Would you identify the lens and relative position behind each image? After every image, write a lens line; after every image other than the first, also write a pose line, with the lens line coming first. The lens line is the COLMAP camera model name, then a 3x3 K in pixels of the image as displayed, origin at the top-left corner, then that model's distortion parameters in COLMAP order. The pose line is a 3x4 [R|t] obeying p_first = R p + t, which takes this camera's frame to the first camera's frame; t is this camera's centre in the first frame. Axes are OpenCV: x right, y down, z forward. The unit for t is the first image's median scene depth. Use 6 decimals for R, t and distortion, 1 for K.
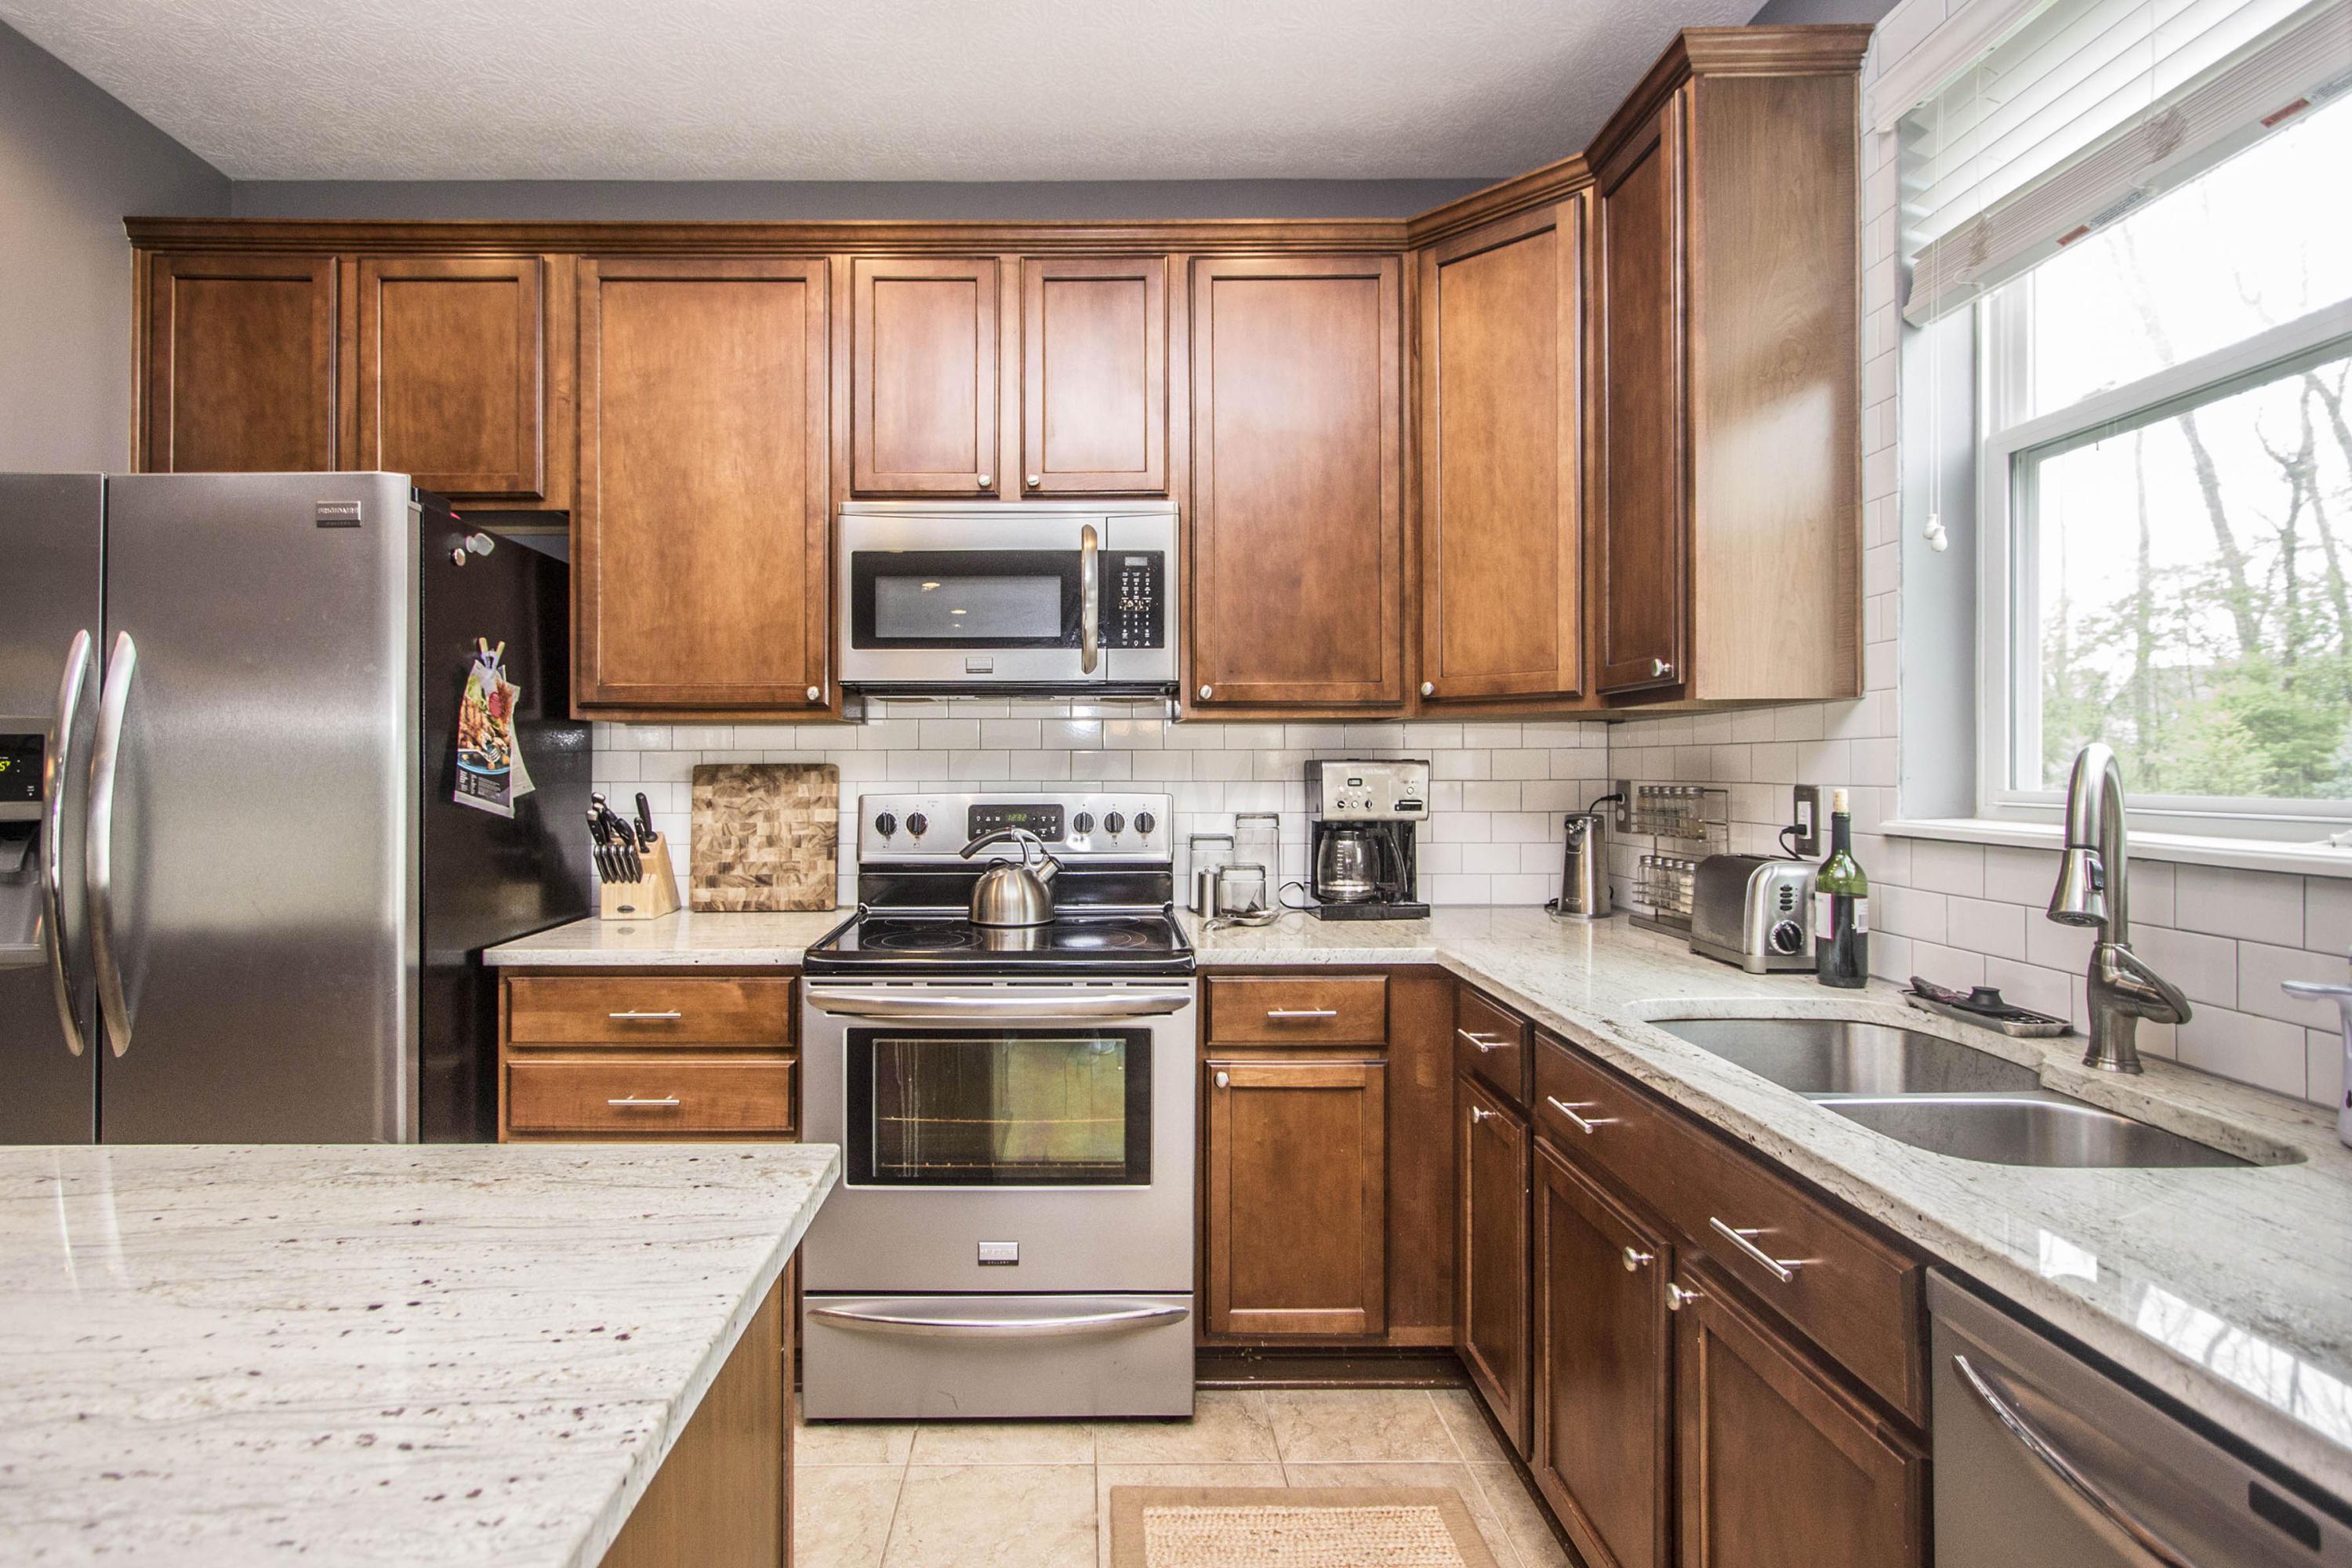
lens RADIAL K [[1131.6, 0, 1152.4], [0, 1131.6, 780.2], [0, 0, 1]] dist [0.002345, 0.001417]
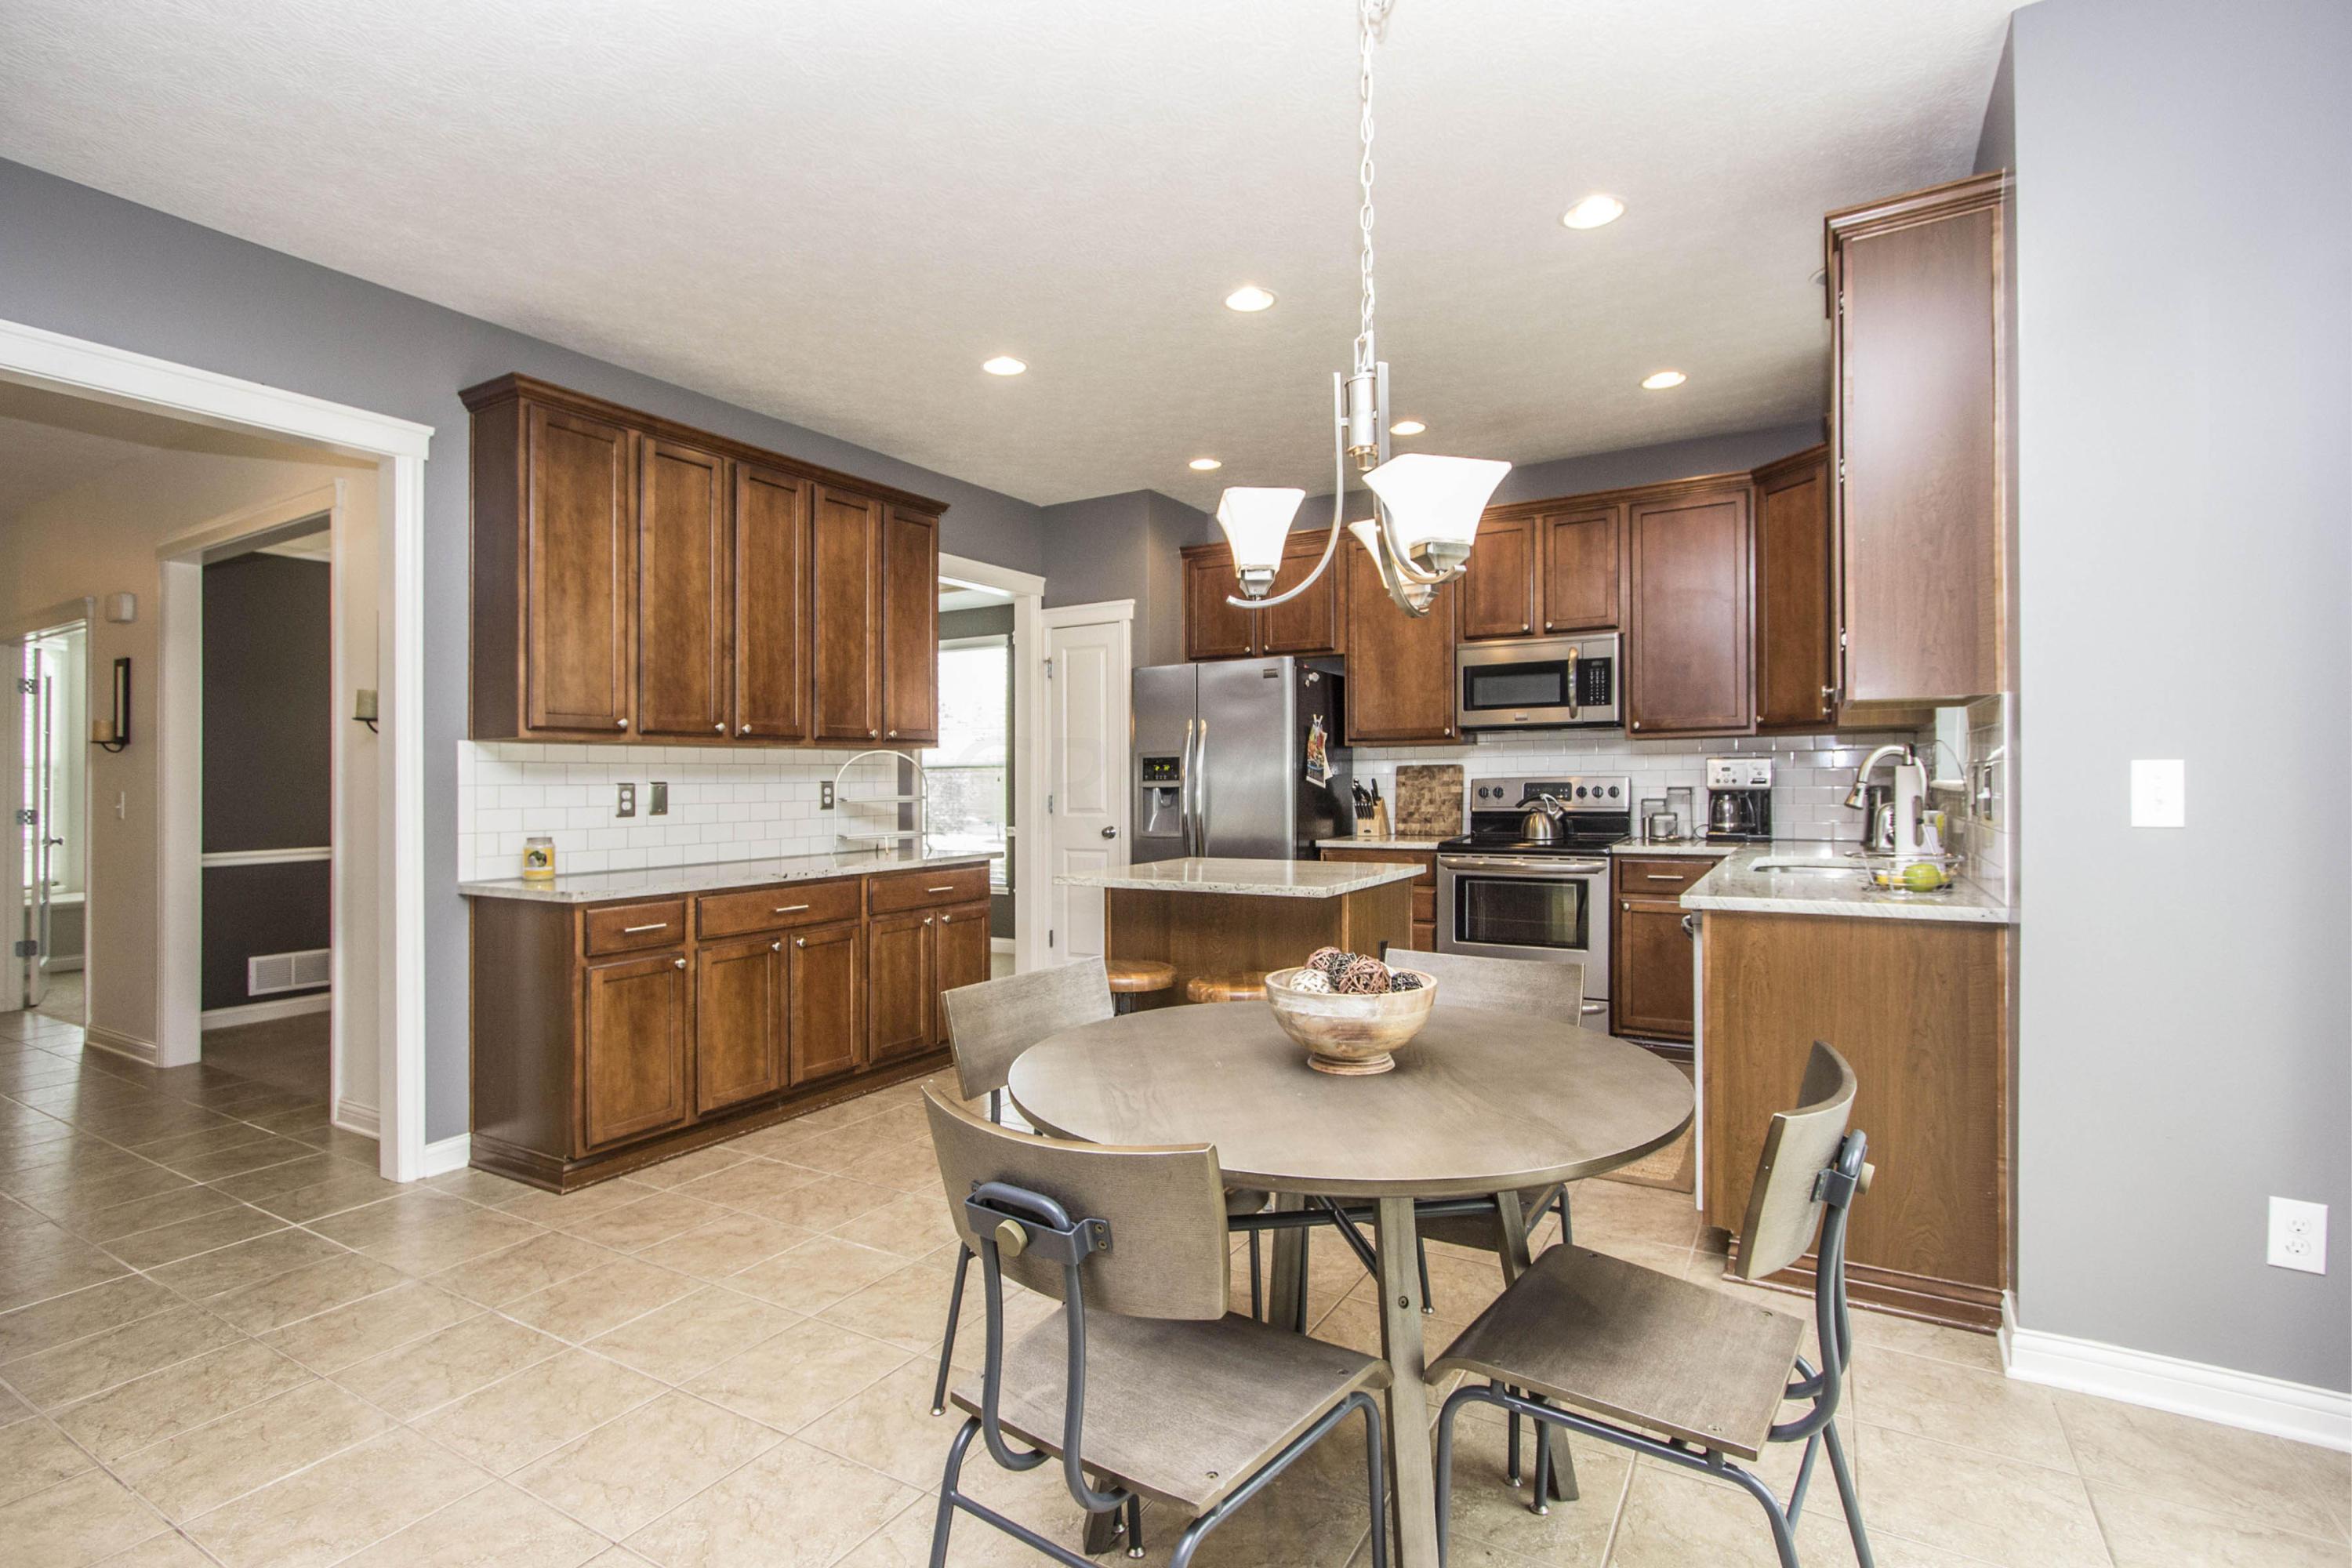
lens RADIAL K [[1131.6, 0, 1170.9], [0, 1131.6, 785.6], [0, 0, 1]] dist [0.002345, 0.001417]
pose [[0.827238, -0.004225, -0.561836, 0.477041], [0.001627, 0.999986, -0.005125, 0.037191], [0.561849, 0.003326, 0.827233, -1.084167]]
